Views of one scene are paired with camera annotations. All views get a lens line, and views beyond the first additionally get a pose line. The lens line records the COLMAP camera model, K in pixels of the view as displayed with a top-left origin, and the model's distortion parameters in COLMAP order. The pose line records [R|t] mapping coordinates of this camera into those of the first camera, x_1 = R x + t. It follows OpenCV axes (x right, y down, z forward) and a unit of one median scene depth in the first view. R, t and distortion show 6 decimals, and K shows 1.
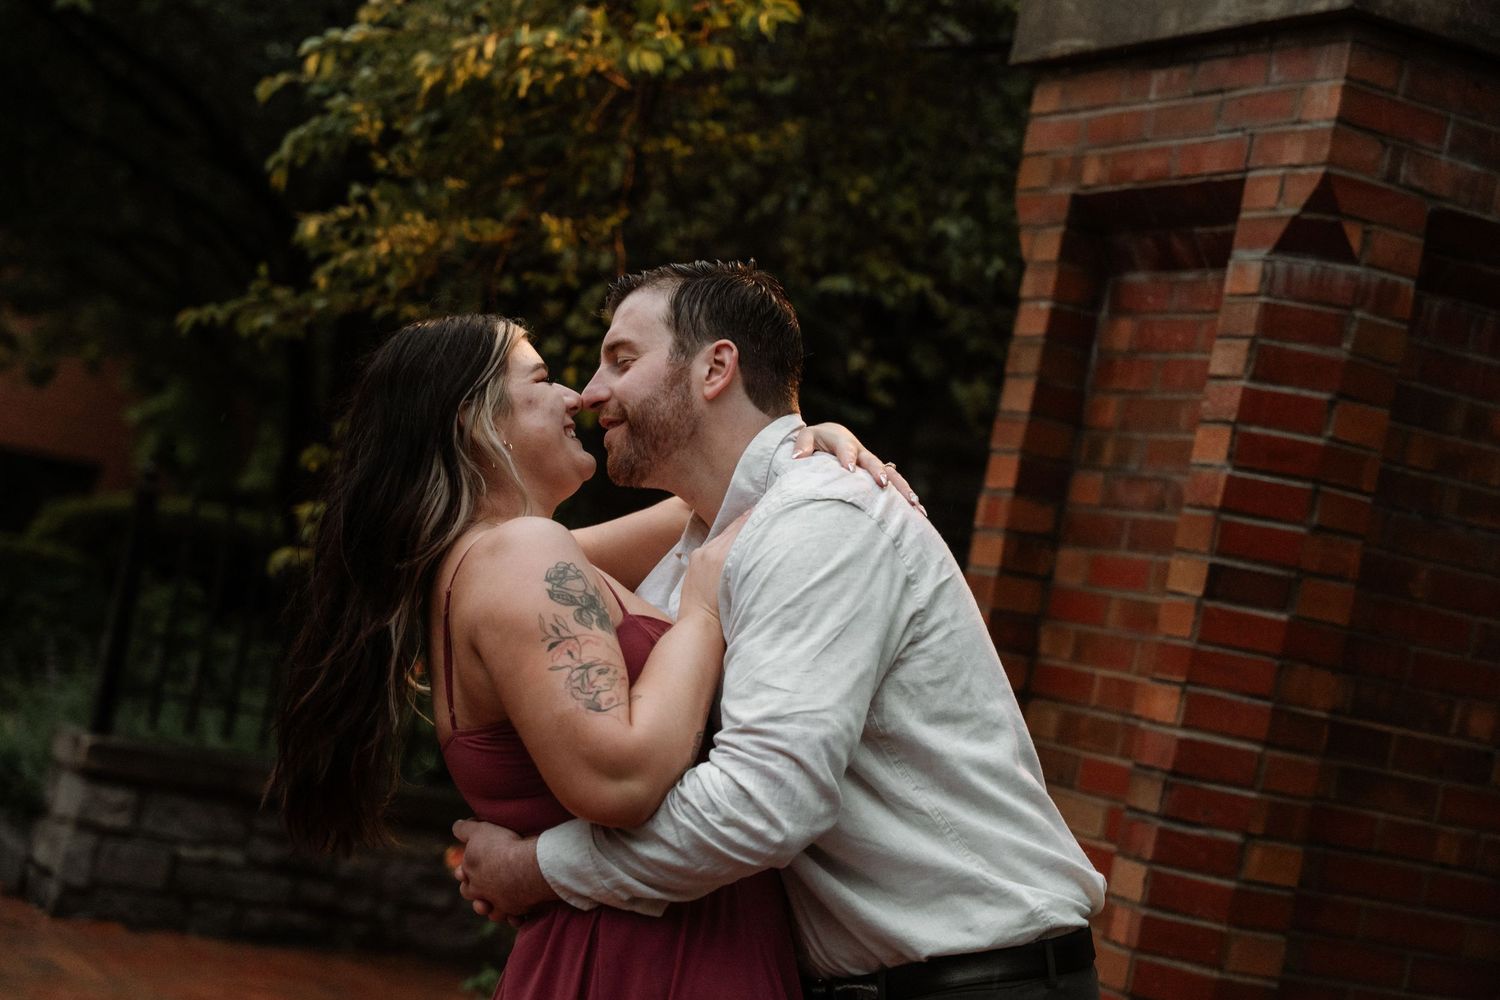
lens RADIAL K [[3074.8, 0, 784.8], [0, 3074.8, 494.4], [0, 0, 1]] dist [0.035758, 0.104156]
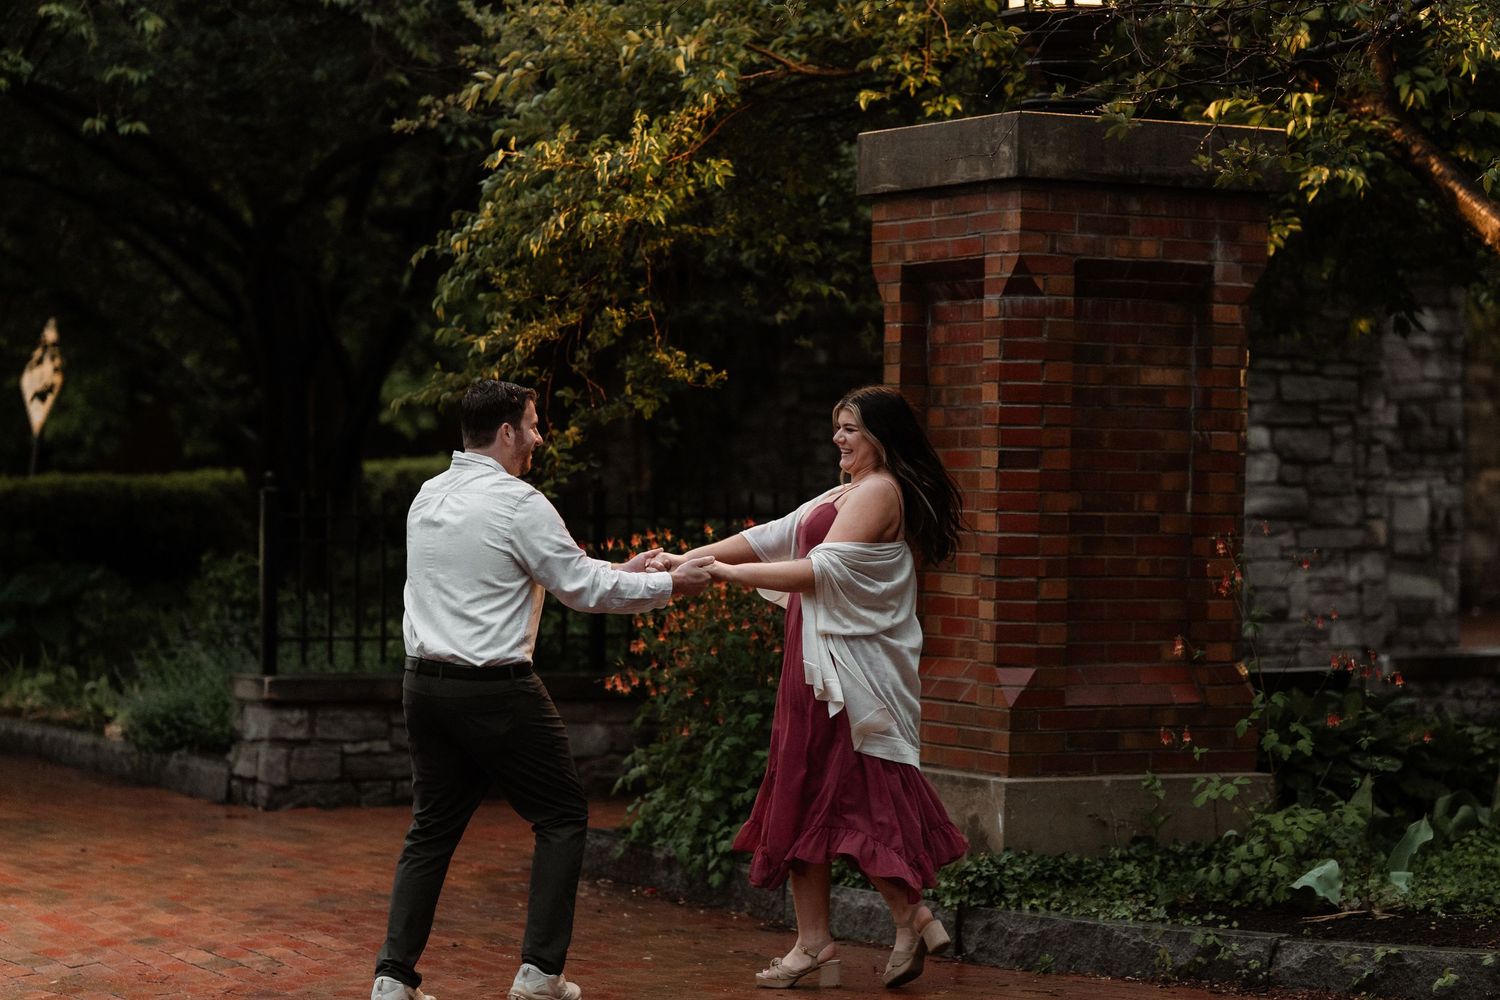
lens RADIAL K [[3965.6, 0, 620.3], [0, 3965.6, 498.8], [0, 0, 1]] dist [-0.242684, -0.696481]
pose [[0.983883, -0.178670, -0.007150, -0.095924], [0.178810, 0.982831, 0.045503, -0.110158], [-0.001103, -0.046048, 0.998939, -1.617610]]
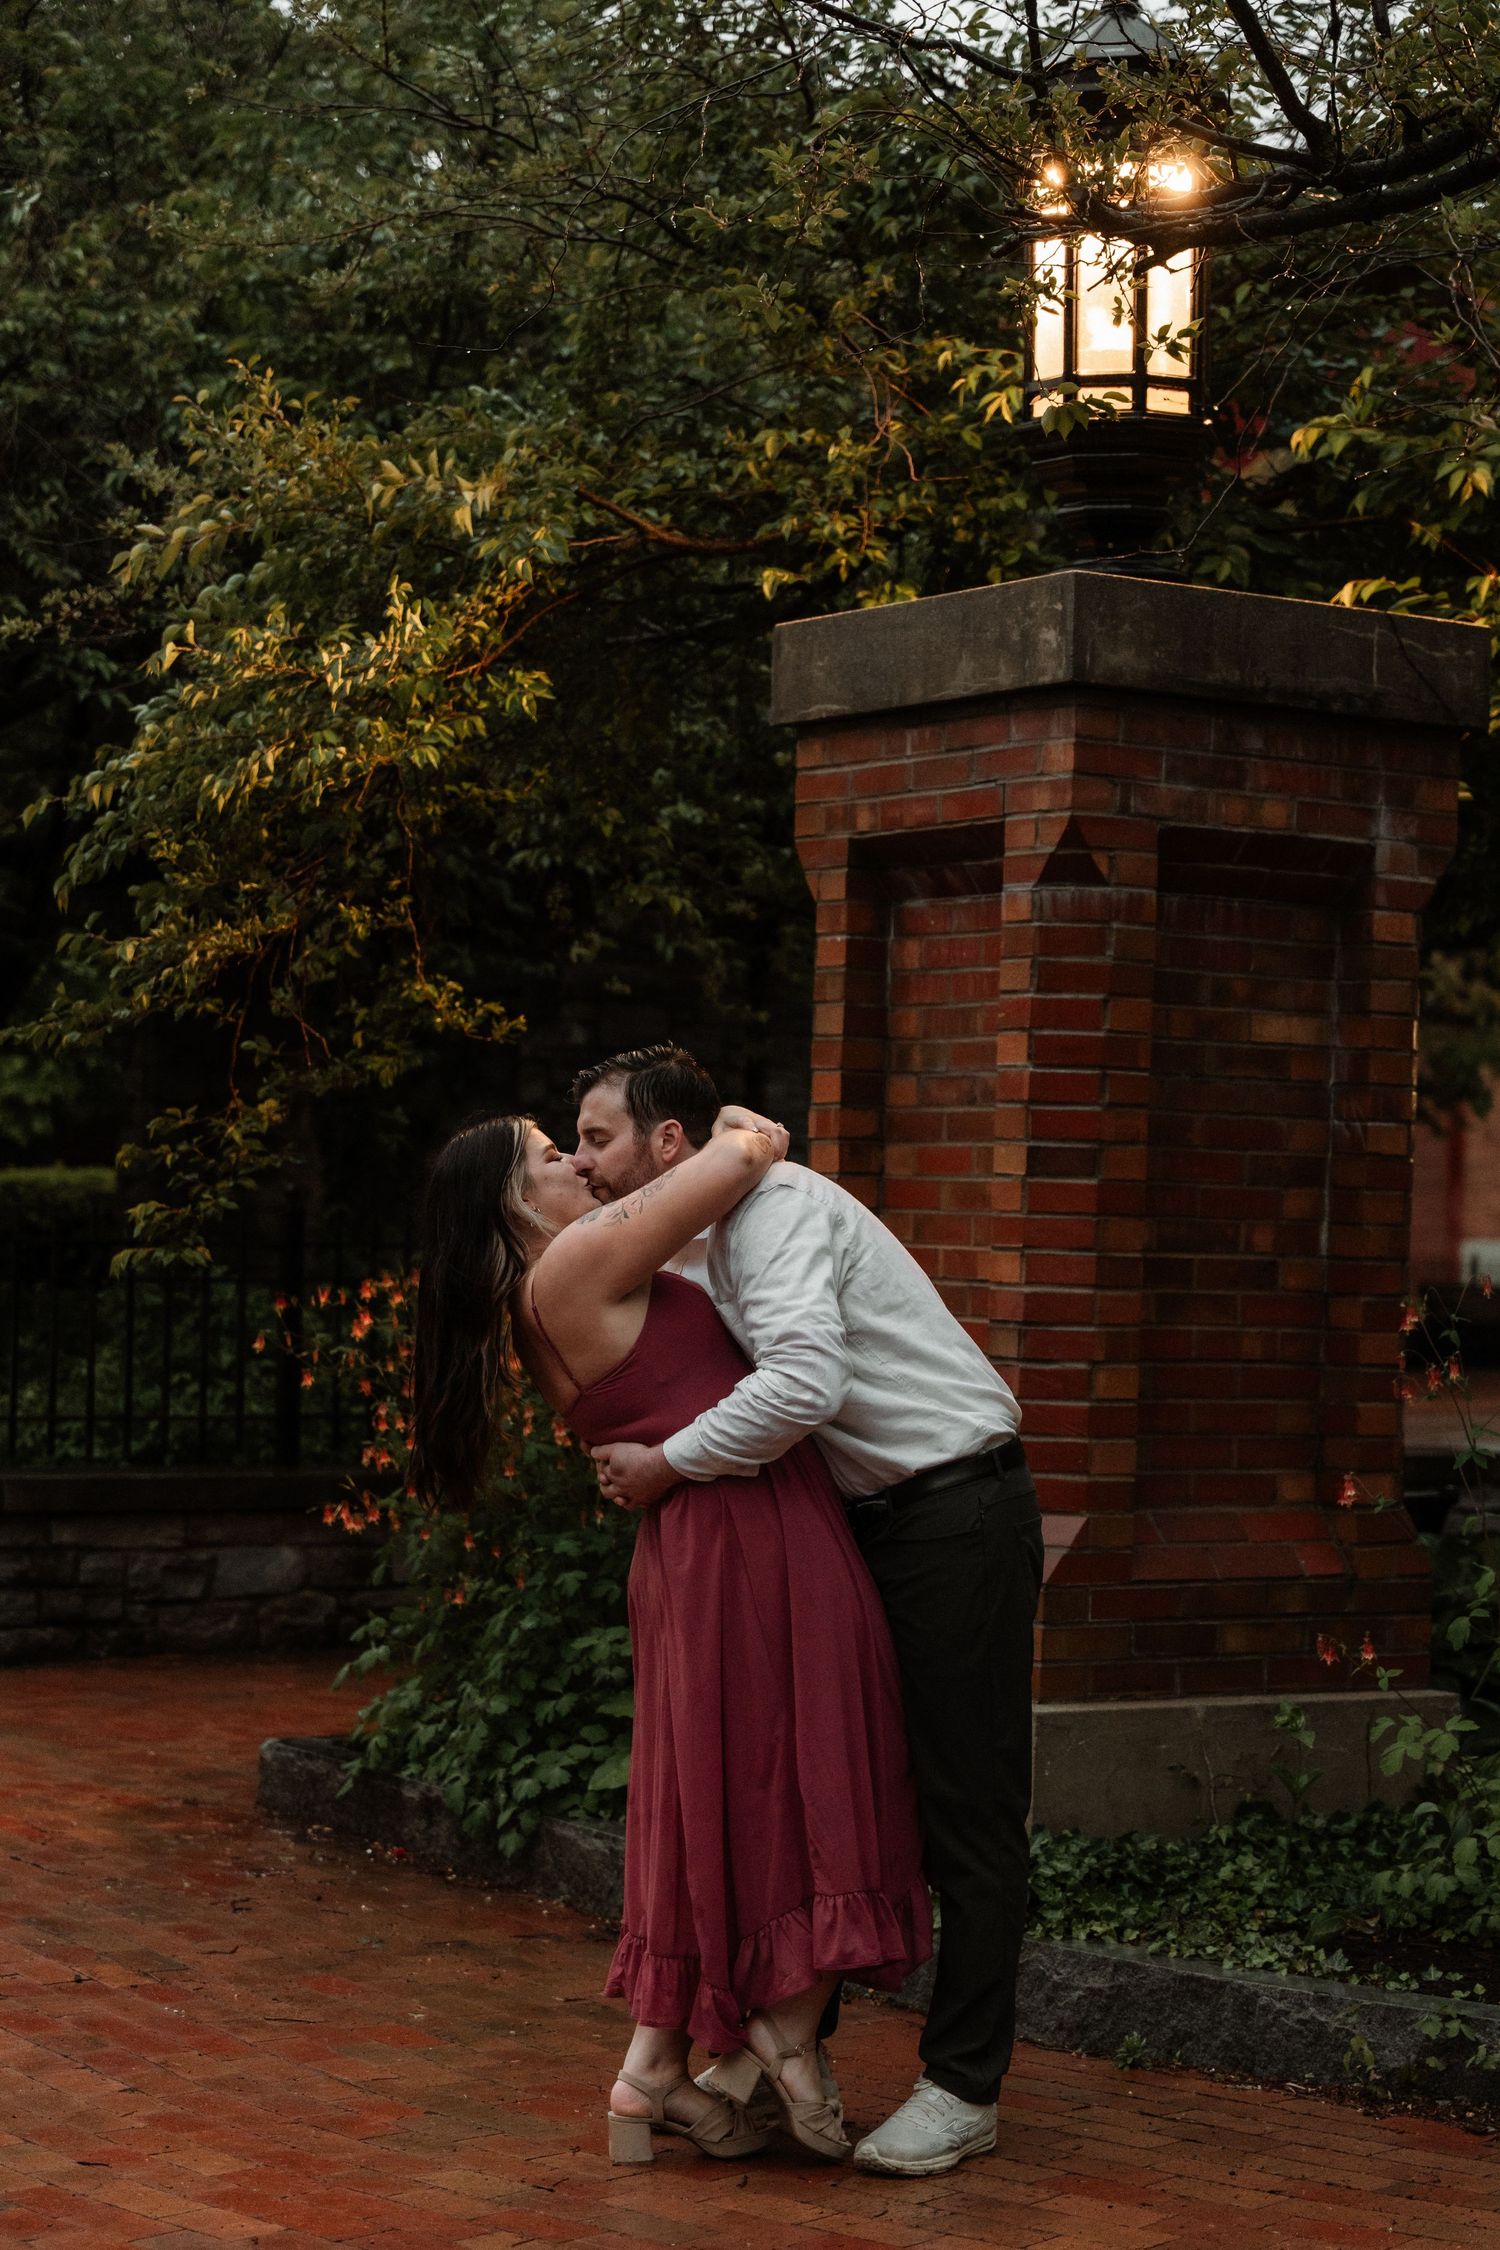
lens RADIAL K [[4356.2, 0, 750.0], [0, 4356.2, 1125.0], [0, 0, 1]] dist [0.005767, 0.017602]
pose [[0.981138, -0.160343, 0.107971, -0.151138], [0.156648, 0.986764, 0.041933, -0.074379], [-0.113266, -0.024229, 0.993269, -0.683109]]
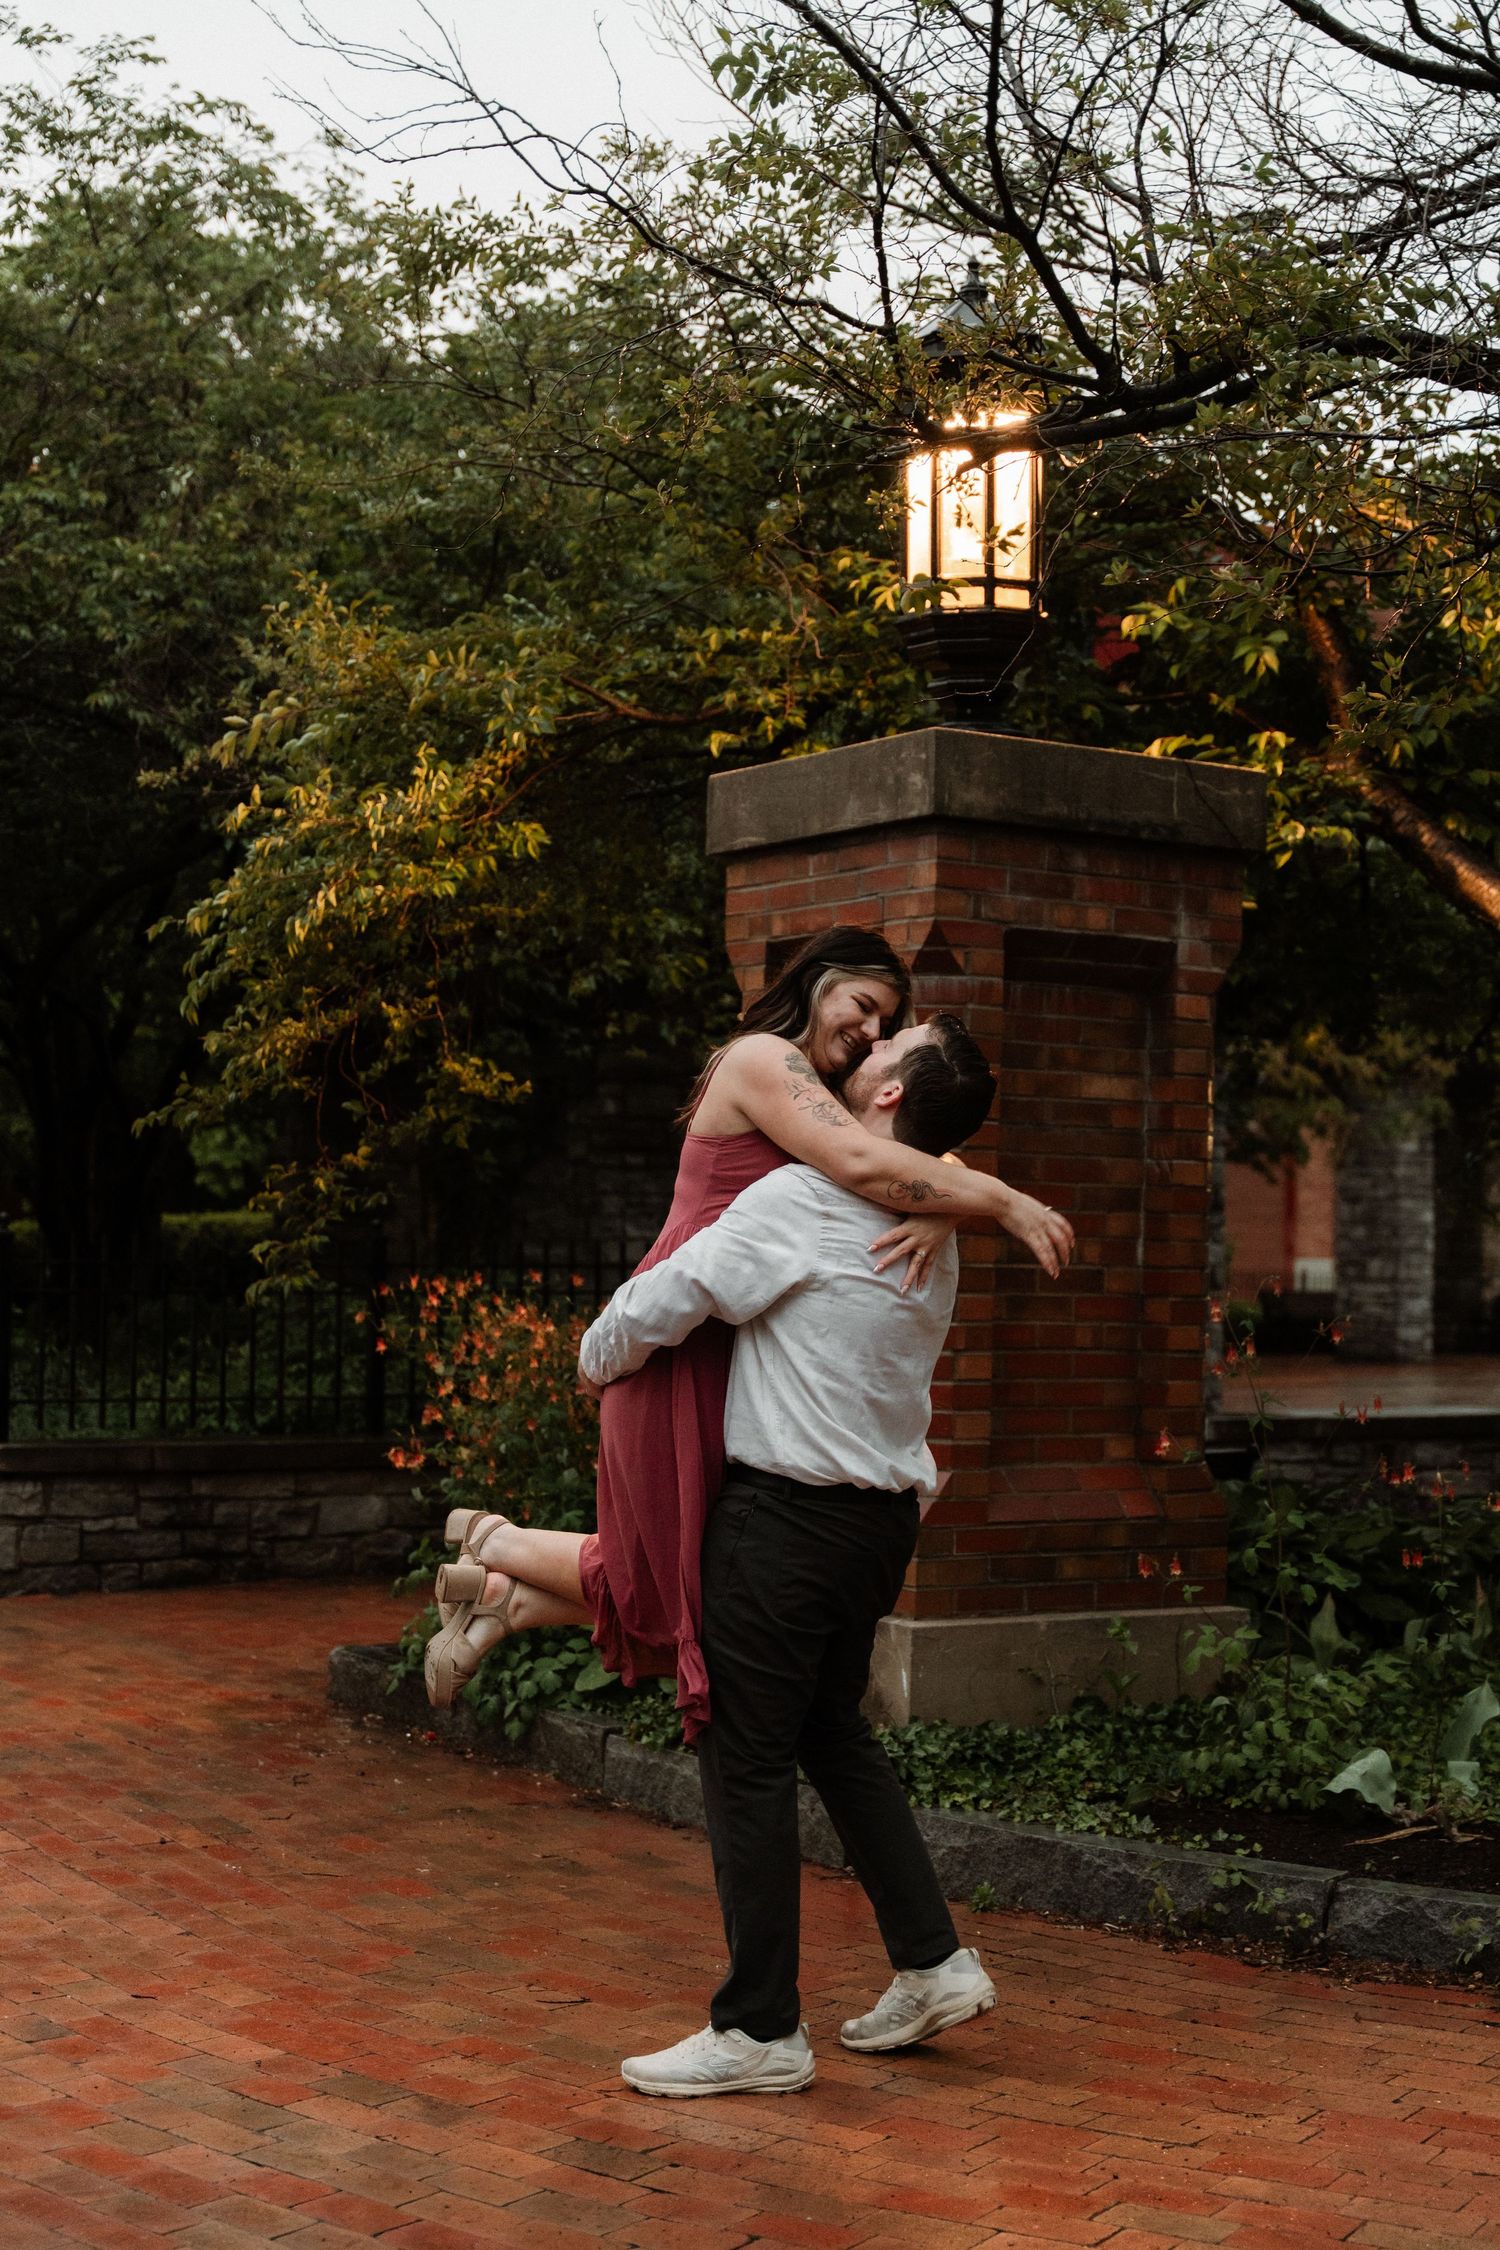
lens RADIAL K [[3198.8, 0, 750.0], [0, 3198.8, 1125.0], [0, 0, 1]] dist [-0.013083, 0.045658]
pose [[0.980800, -0.165942, 0.102439, -0.094999], [0.164323, 0.986112, 0.024097, -0.055768], [-0.105015, -0.006801, 0.994447, -0.576650]]
